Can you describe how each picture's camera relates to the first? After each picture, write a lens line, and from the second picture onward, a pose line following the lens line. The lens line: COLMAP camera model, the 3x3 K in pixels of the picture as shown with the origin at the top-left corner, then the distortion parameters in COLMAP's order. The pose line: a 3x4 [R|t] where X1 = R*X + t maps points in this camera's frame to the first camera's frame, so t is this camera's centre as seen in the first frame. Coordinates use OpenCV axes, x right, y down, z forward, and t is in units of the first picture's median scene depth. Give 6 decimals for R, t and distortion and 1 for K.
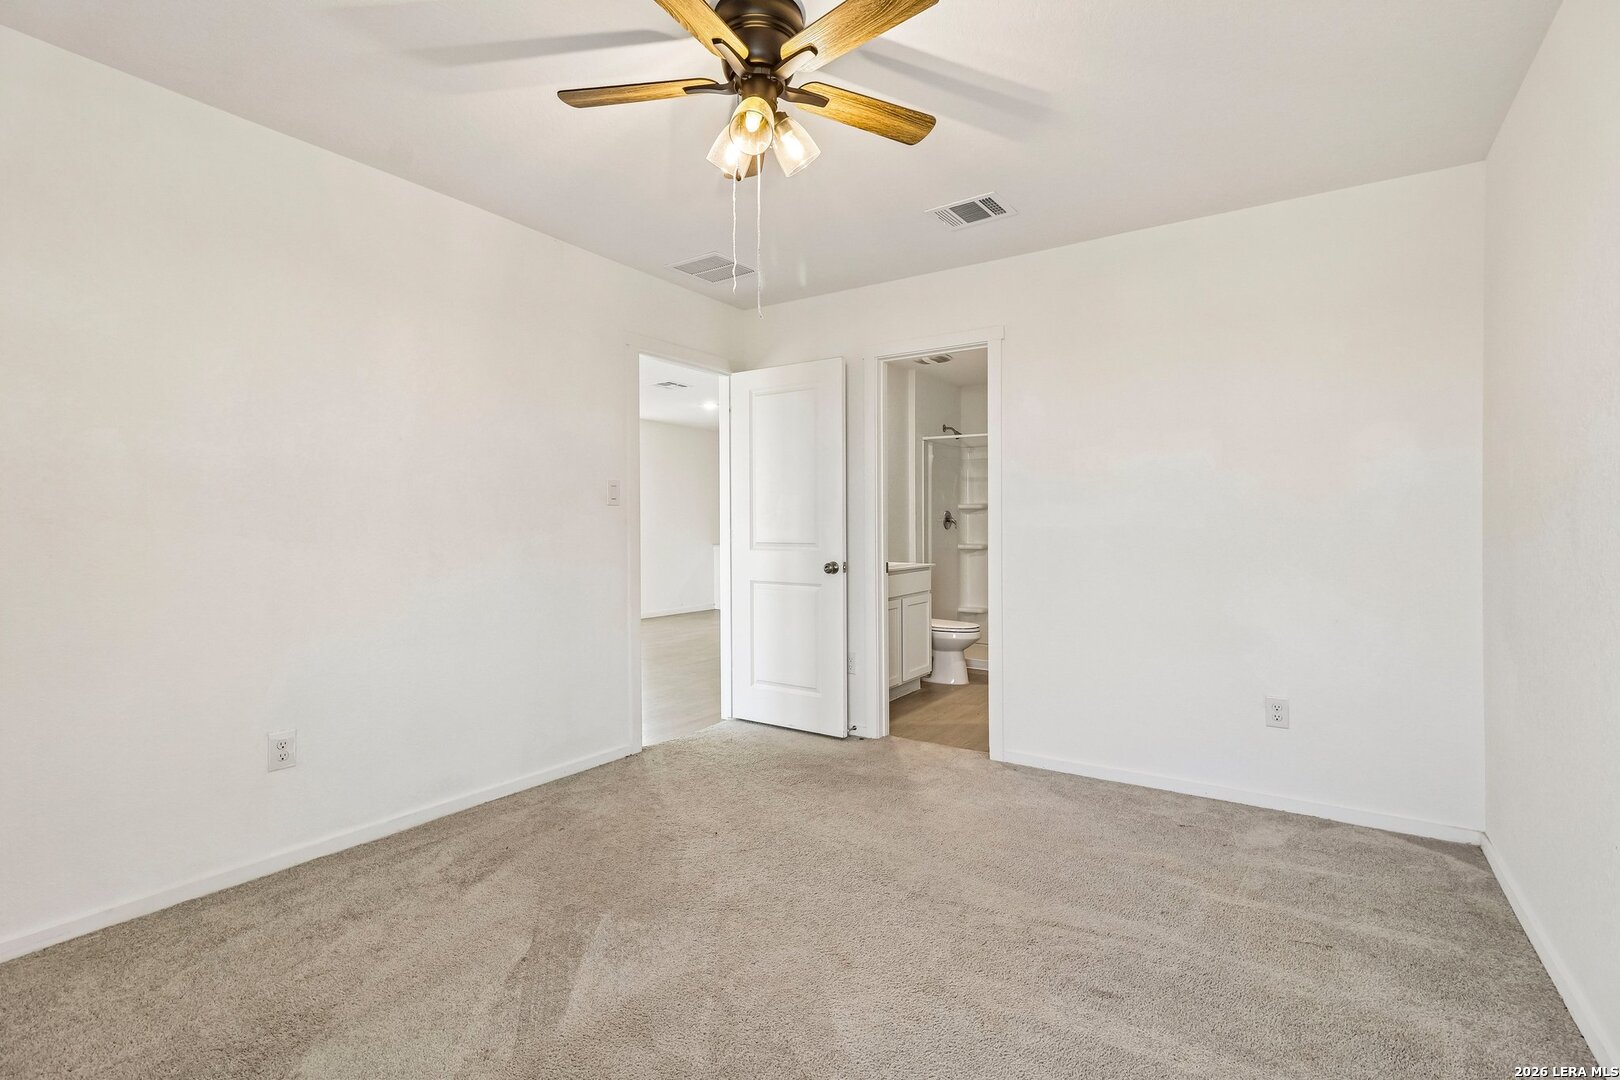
lens RADIAL K [[748.1, 0, 809.8], [0, 748.1, 532.2], [0, 0, 1]] dist [-0.002223, 0.000243]
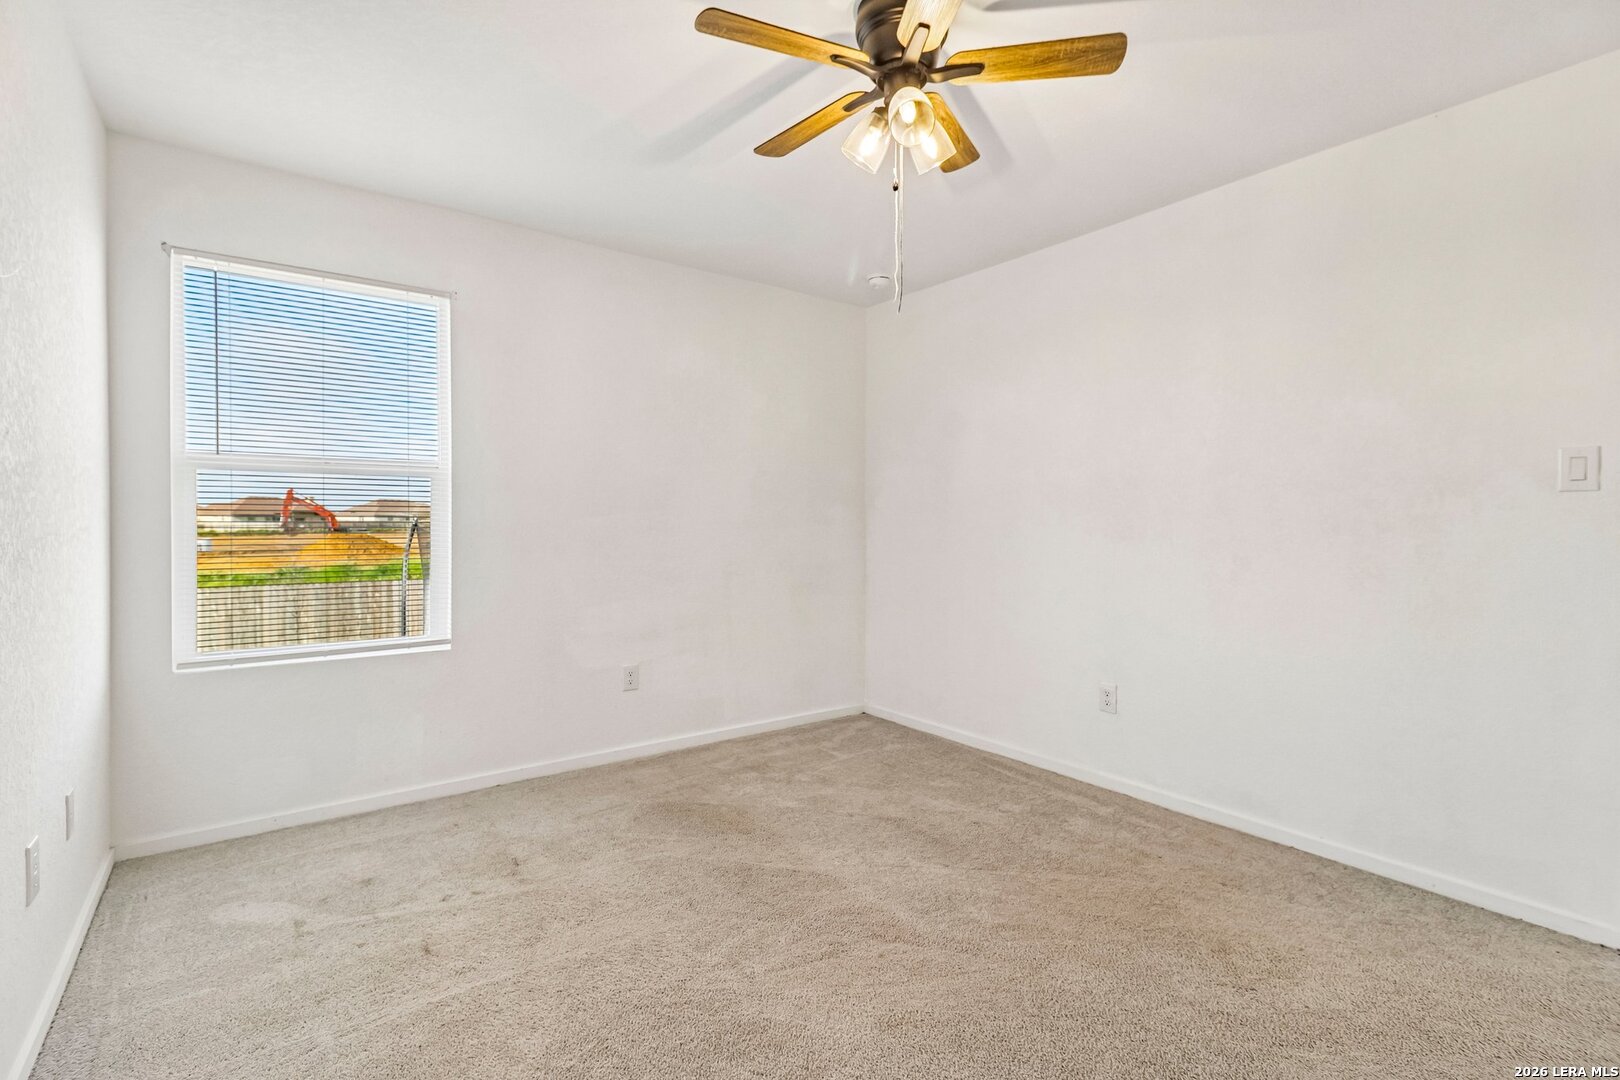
lens RADIAL K [[748.1, 0, 821.4], [0, 748.1, 531.9], [0, 0, 1]] dist [-0.002223, 0.000243]
pose [[-0.306246, 0.019417, -0.951754, 0.424505], [-0.008073, 0.999703, 0.022993, -0.014587], [0.951918, 0.014725, -0.305998, 0.570638]]
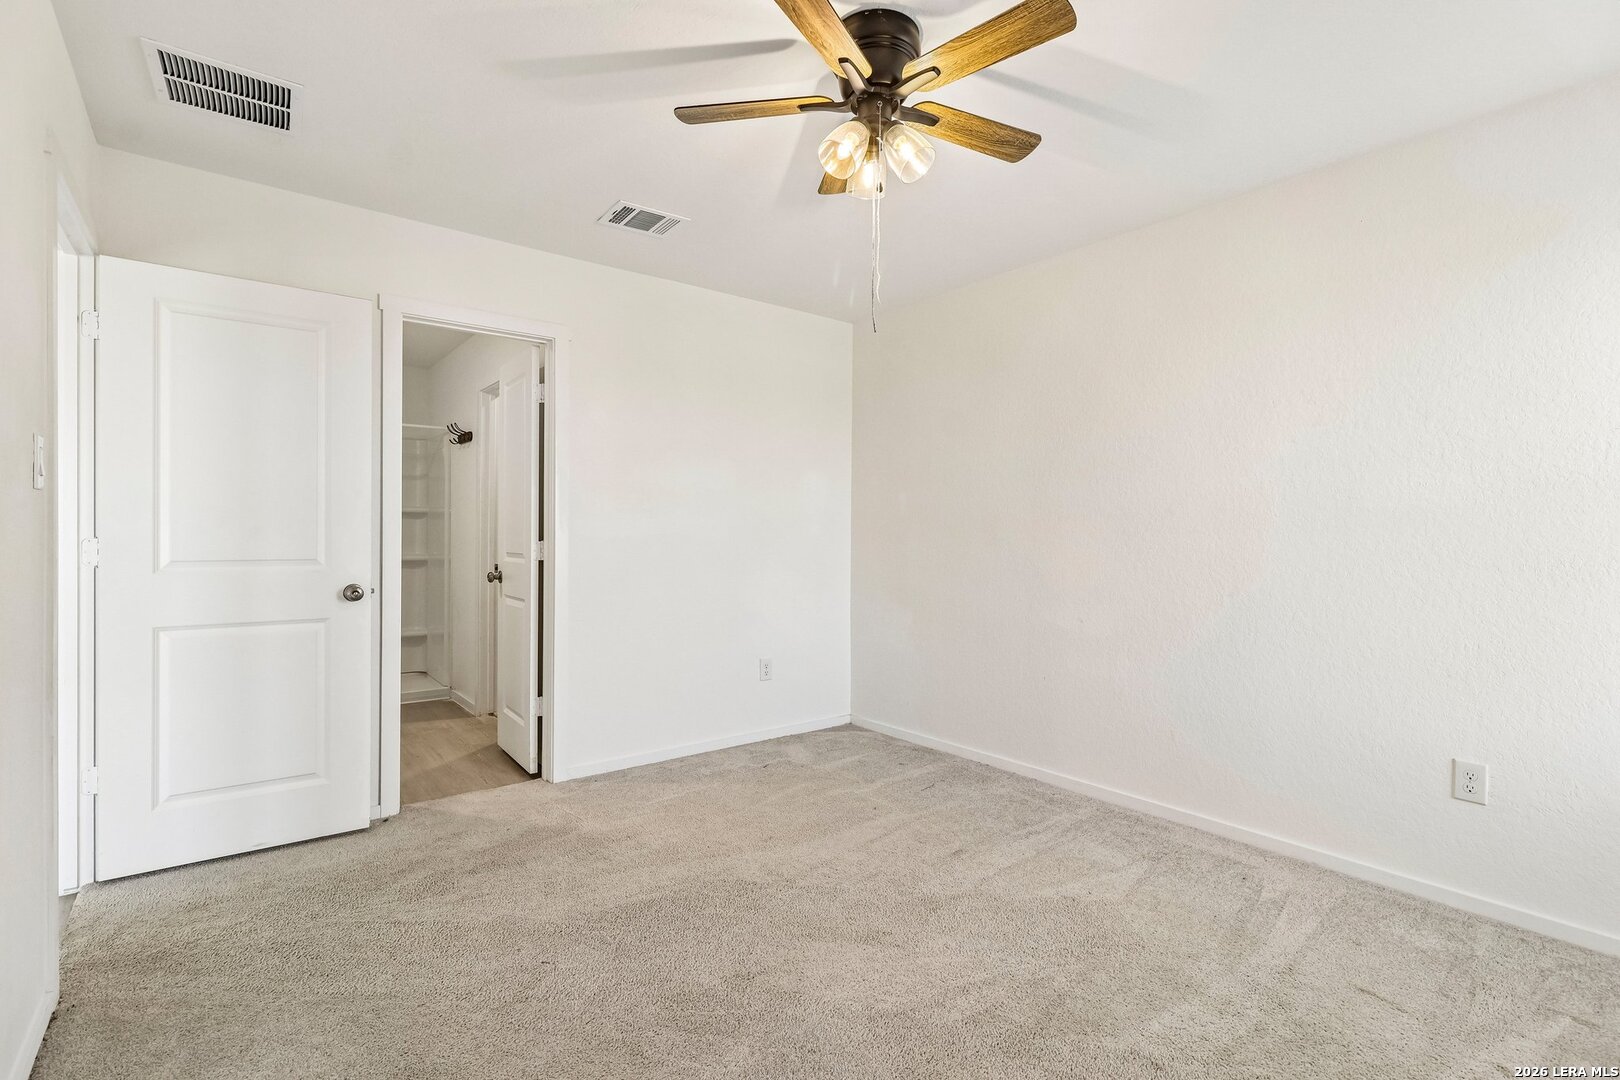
lens RADIAL K [[748.1, 0, 782.5], [0, 748.1, 532.5], [0, 0, 1]] dist [-0.002223, 0.000243]
pose [[0.317035, 0.006910, 0.948389, -0.500247], [0.000842, 0.999971, -0.007567, -0.004318], [-0.948413, 0.003198, 0.317020, 0.377614]]
